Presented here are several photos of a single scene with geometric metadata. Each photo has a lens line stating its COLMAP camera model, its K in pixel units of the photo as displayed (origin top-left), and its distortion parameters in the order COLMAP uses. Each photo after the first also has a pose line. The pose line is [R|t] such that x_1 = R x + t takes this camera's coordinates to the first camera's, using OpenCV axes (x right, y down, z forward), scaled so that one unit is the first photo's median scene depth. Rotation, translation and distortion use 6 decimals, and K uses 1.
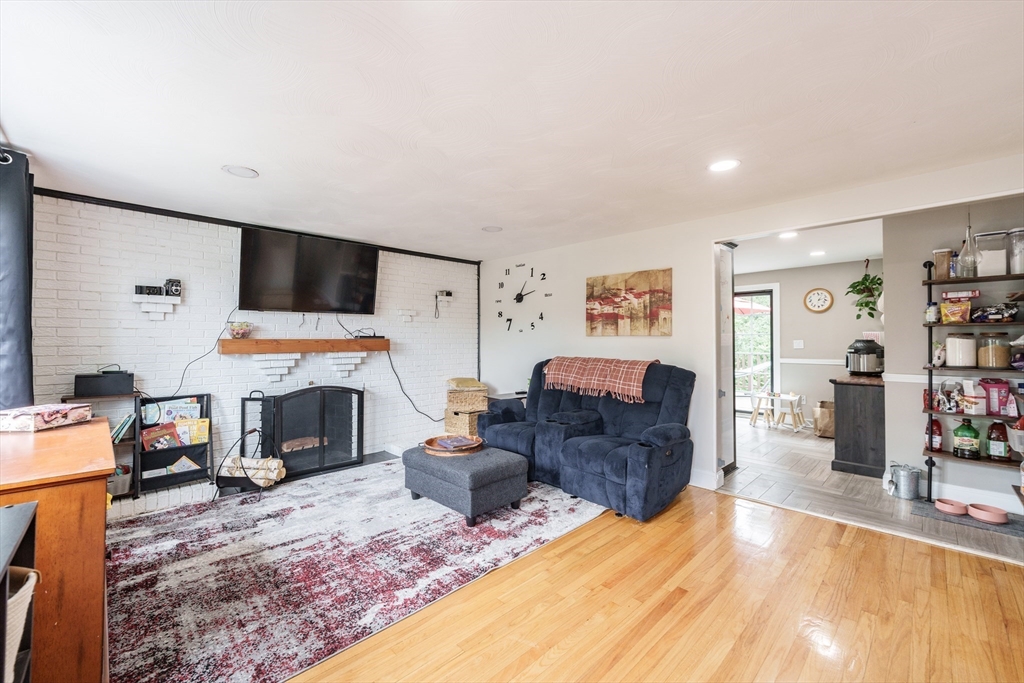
lens RADIAL K [[418.4, 0, 516.6], [0, 418.4, 336.6], [0, 0, 1]] dist [0.004211, -0.001502]
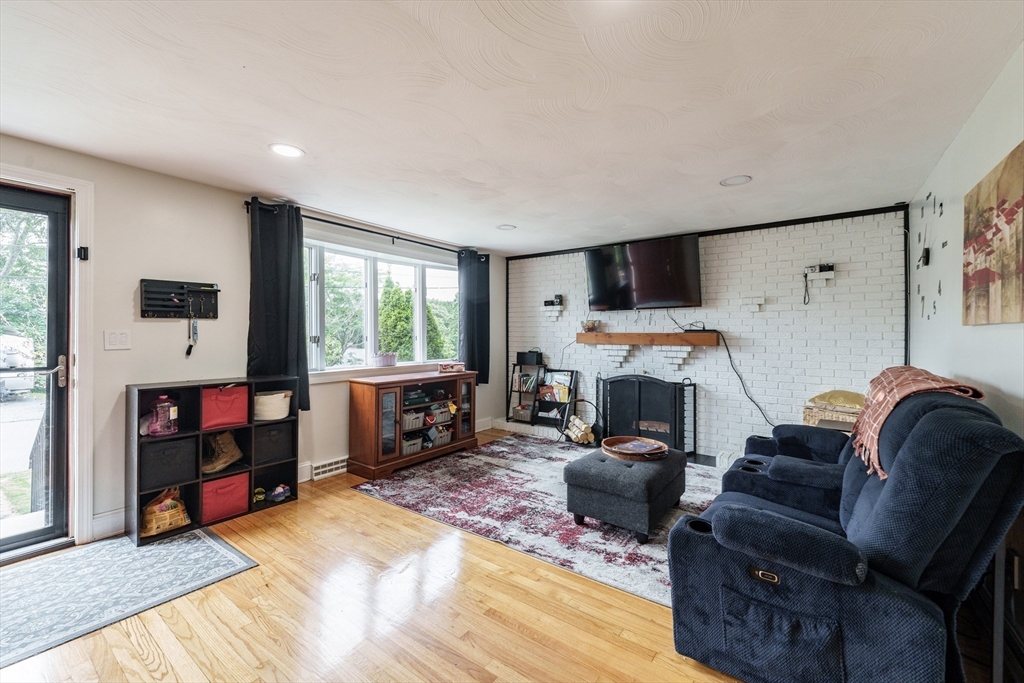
lens RADIAL K [[418.4, 0, 512.2], [0, 418.4, 335.0], [0, 0, 1]] dist [0.004211, -0.001502]
pose [[0.162083, 0.002810, -0.986773, 0.842082], [0.003484, 0.999988, 0.003419, 0.009113], [0.986771, -0.003992, 0.162072, 0.702481]]
